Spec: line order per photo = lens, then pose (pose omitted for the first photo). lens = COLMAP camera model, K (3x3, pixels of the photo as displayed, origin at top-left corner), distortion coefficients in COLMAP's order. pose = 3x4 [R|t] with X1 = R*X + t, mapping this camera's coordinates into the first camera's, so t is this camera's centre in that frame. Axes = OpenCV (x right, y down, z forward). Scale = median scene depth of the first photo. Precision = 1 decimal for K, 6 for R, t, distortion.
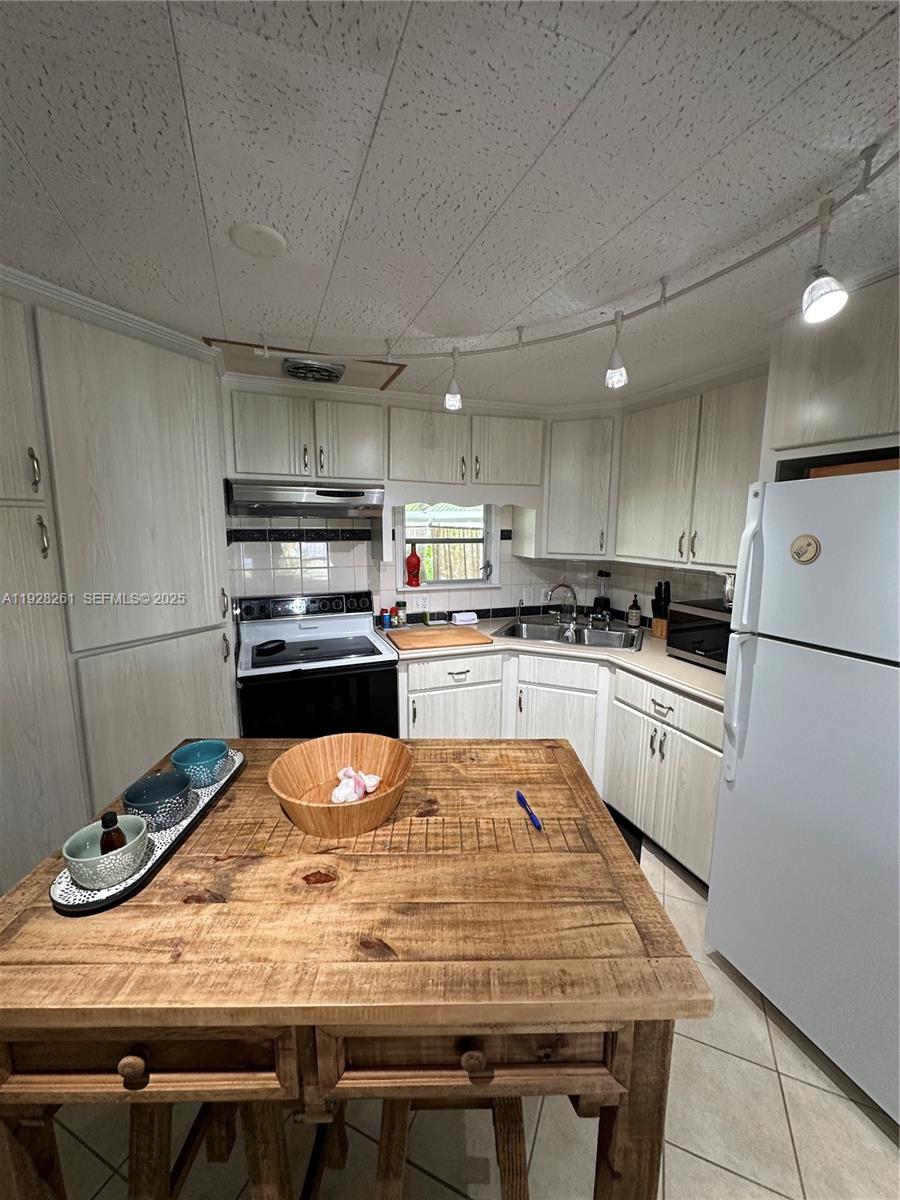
lens RADIAL K [[478.7, 0, 452.7], [0, 478.7, 600.7], [0, 0, 1]] dist [-0.001628, 0.000115]
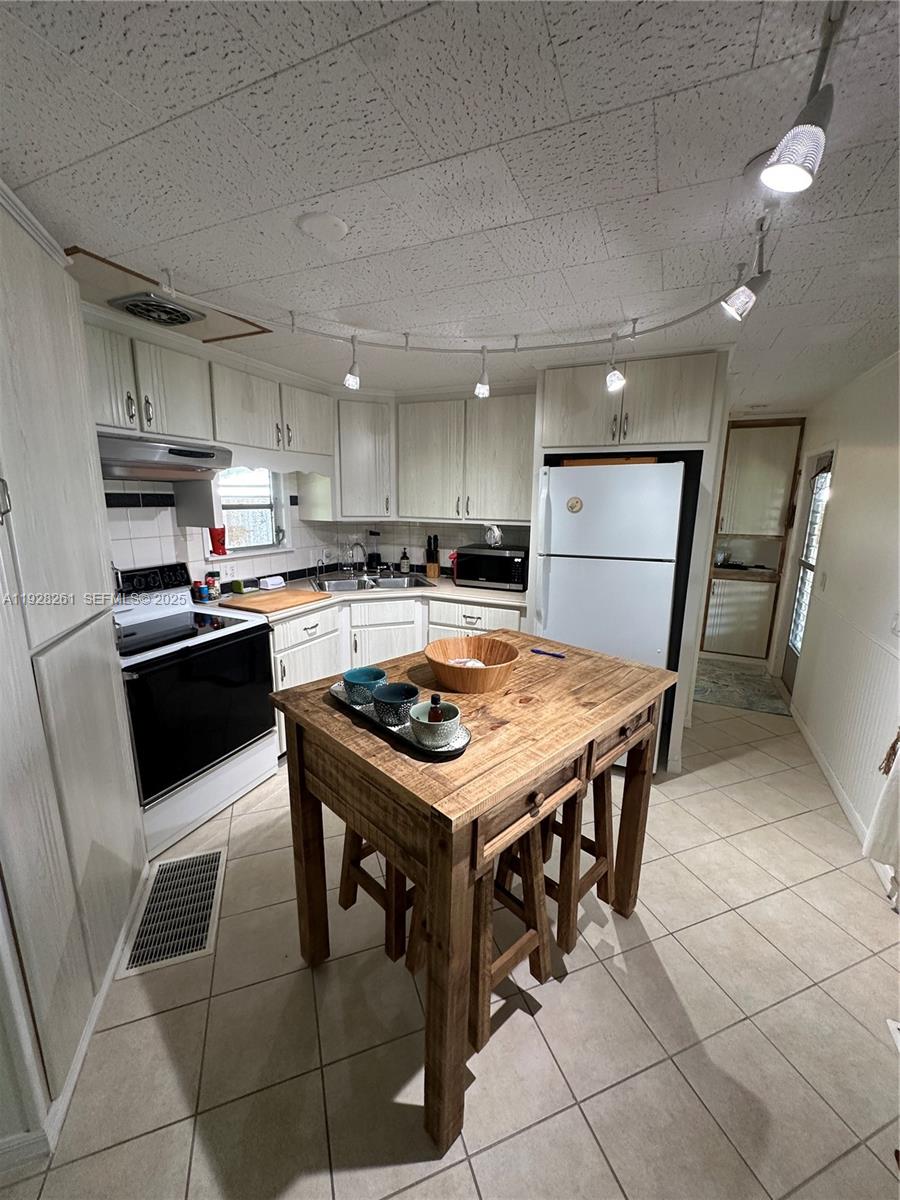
lens RADIAL K [[477.2, 0, 450.0], [0, 477.2, 600.0], [0, 0, 1]] dist [0.001797, 0.000235]
pose [[0.720237, -0.141648, 0.679113, -0.482542], [0.101611, 0.989915, 0.098711, 0.013419], [-0.686247, -0.002090, 0.727366, -0.008246]]
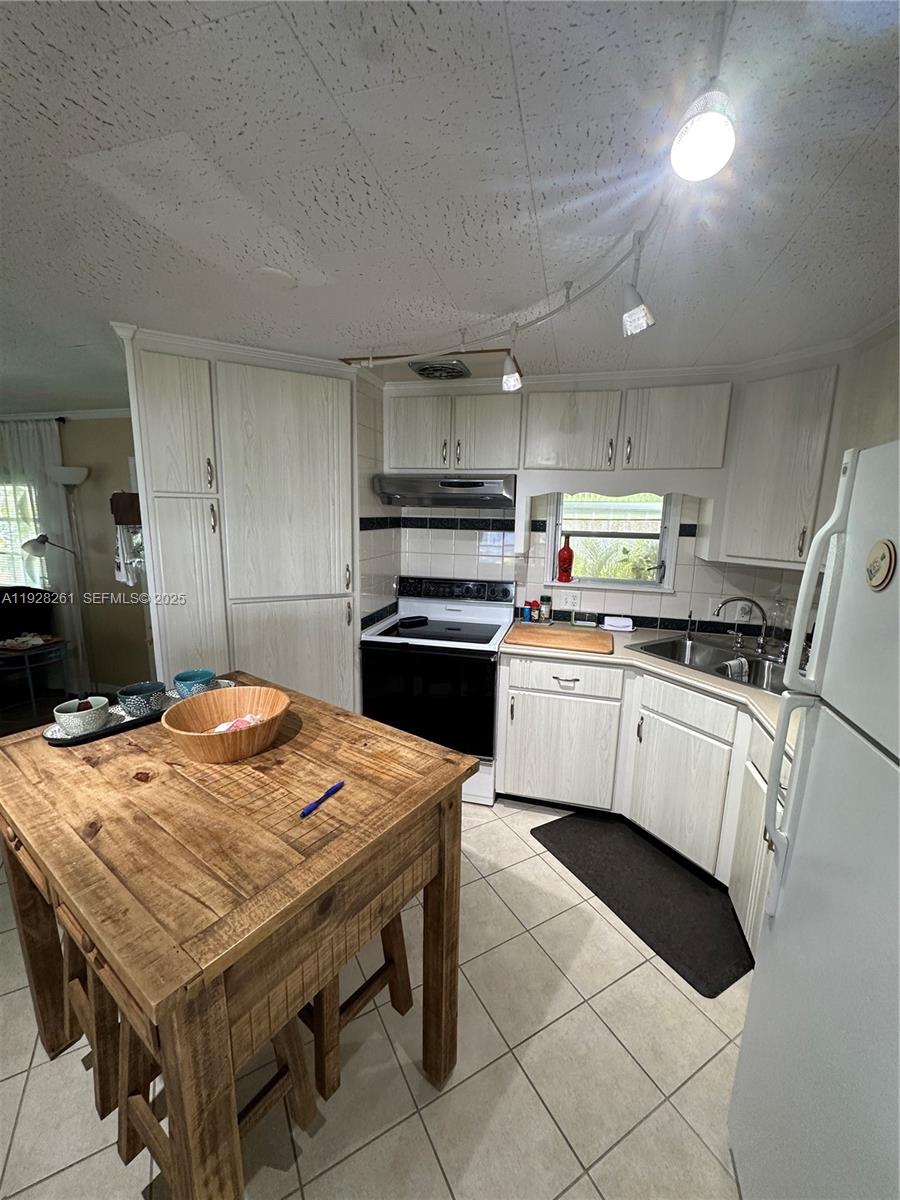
lens RADIAL K [[478.7, 0, 452.7], [0, 478.7, 600.7], [0, 0, 1]] dist [-0.001628, 0.000115]
pose [[0.801693, 0.119206, -0.585728, 0.350348], [-0.109879, 0.992604, 0.051620, -0.020661], [0.587549, 0.022976, 0.808862, 0.132118]]
